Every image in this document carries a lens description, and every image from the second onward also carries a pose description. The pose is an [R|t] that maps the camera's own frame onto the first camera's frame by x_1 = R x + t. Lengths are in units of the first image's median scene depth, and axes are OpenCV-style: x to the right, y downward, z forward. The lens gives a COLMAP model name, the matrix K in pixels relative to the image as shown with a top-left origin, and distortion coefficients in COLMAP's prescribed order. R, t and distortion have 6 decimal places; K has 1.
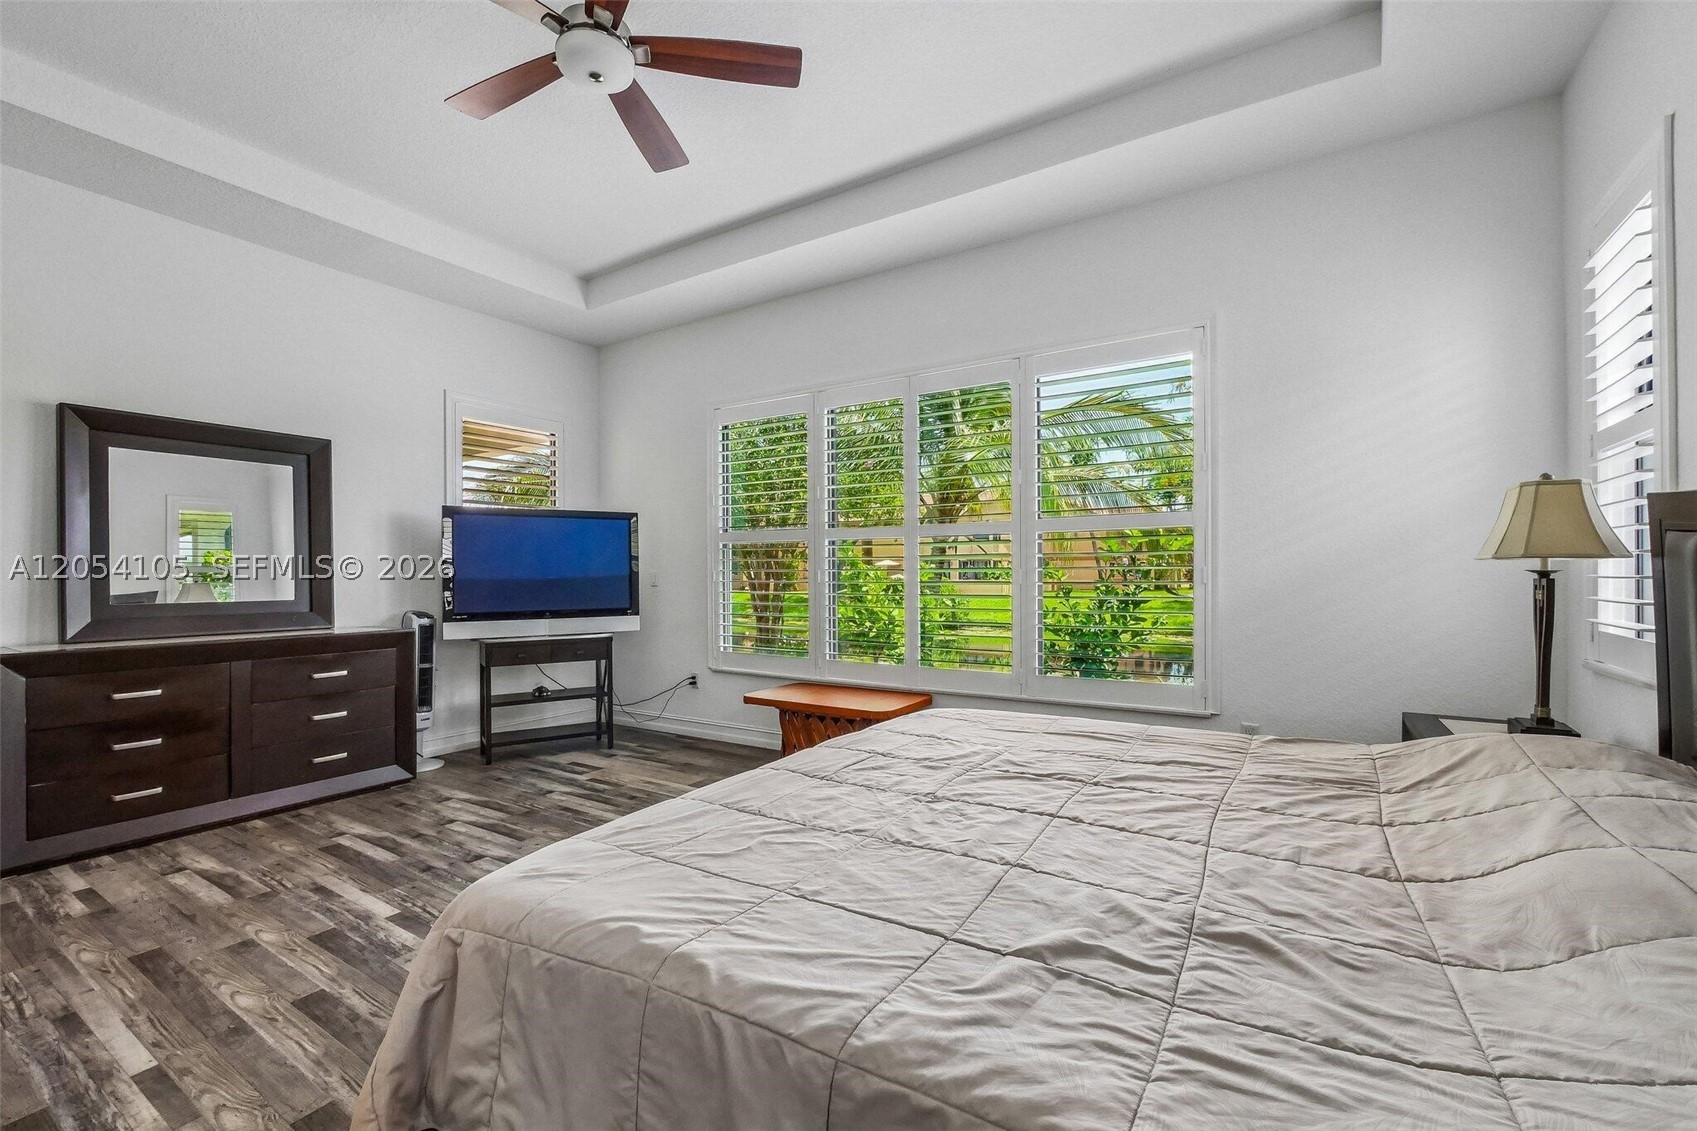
lens RADIAL K [[723.3, 0, 839.0], [0, 723.3, 569.5], [0, 0, 1]] dist [-0.003977, 0.000298]
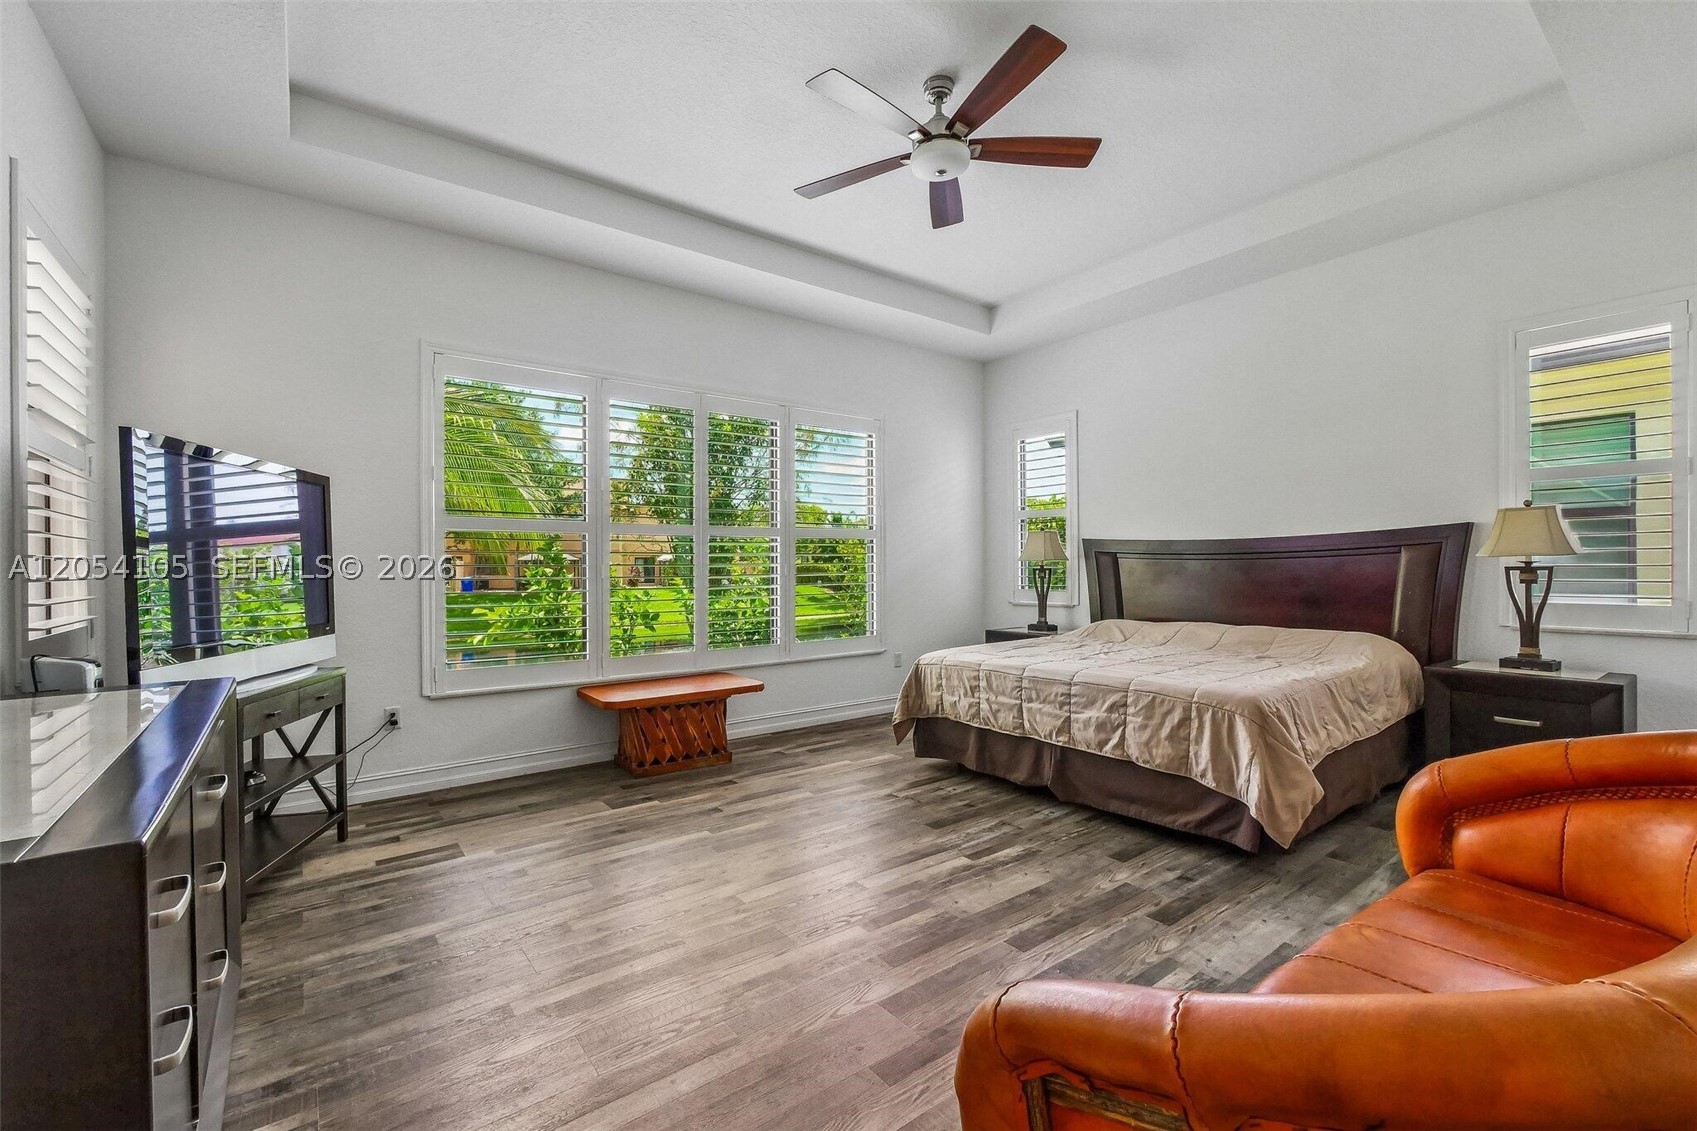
lens RADIAL K [[723.3, 0, 842.7], [0, 723.3, 568.5], [0, 0, 1]] dist [-0.003977, 0.000298]
pose [[0.332205, -0.002881, 0.943203, -0.823452], [0.004572, 0.999989, 0.001444, 0.005330], [-0.943196, 0.003833, 0.332214, 0.384795]]
